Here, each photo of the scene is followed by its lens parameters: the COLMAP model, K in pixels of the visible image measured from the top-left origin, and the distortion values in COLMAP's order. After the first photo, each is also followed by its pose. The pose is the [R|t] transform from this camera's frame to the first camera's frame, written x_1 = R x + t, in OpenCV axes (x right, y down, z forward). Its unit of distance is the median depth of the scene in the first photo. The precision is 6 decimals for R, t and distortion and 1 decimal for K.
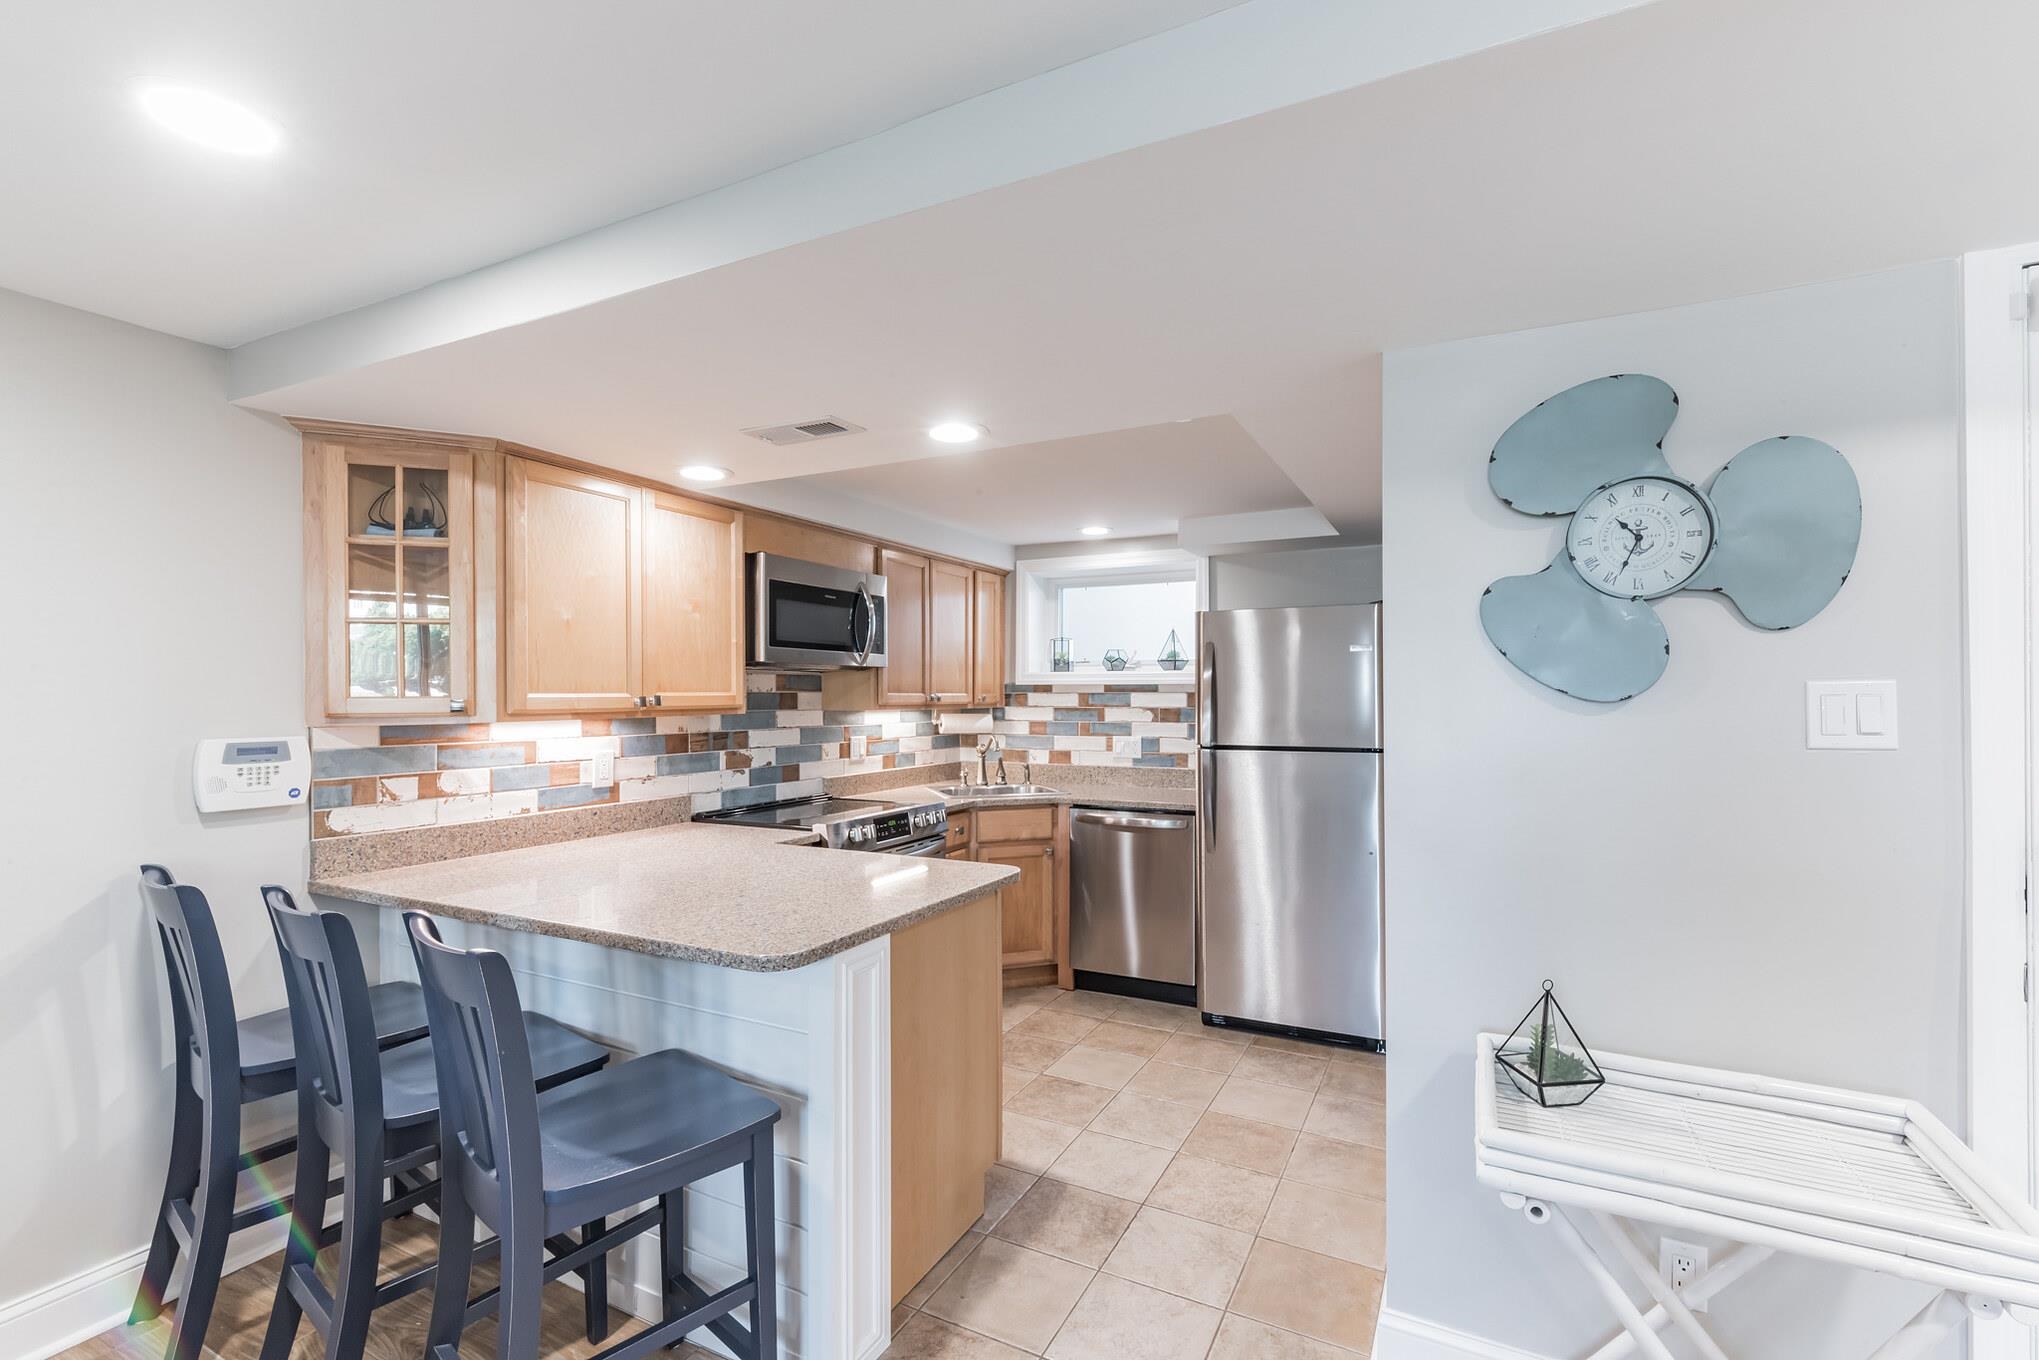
lens RADIAL K [[900.3, 0, 1029.5], [0, 900.3, 687.7], [0, 0, 1]] dist [-0.000683, 0.000019]
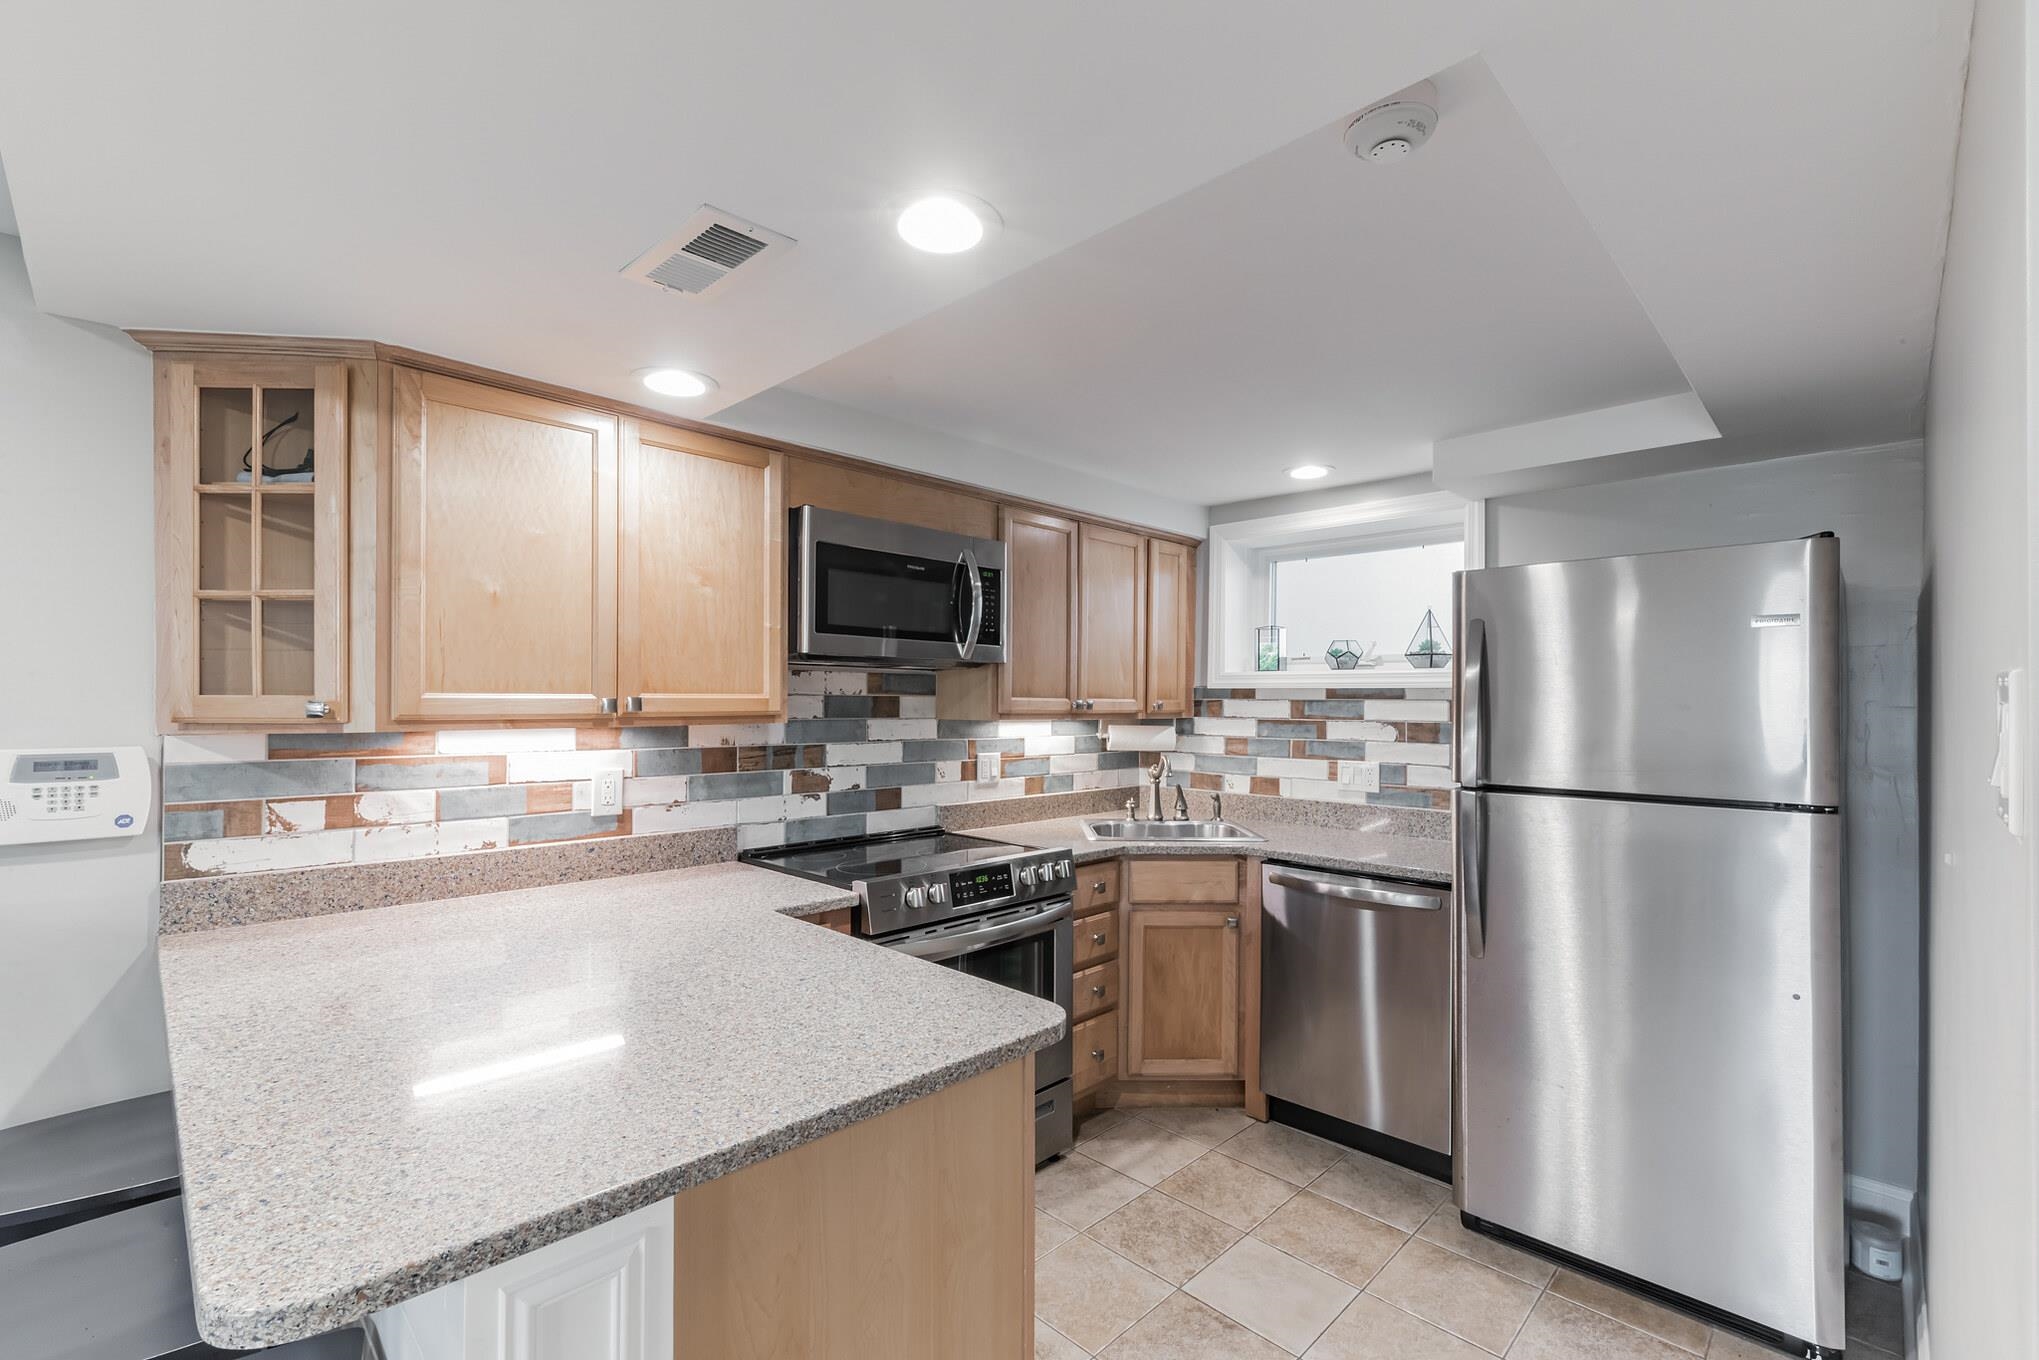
lens RADIAL K [[979.7, 0, 975.0], [0, 979.7, 690.0], [0, 0, 1]] dist [-0.000407, -0.000406]
pose [[0.955703, 0.005083, -0.294290, 0.053774], [-0.006117, 0.999978, -0.002594, 0.001811], [0.294270, 0.004279, 0.955713, 0.197056]]
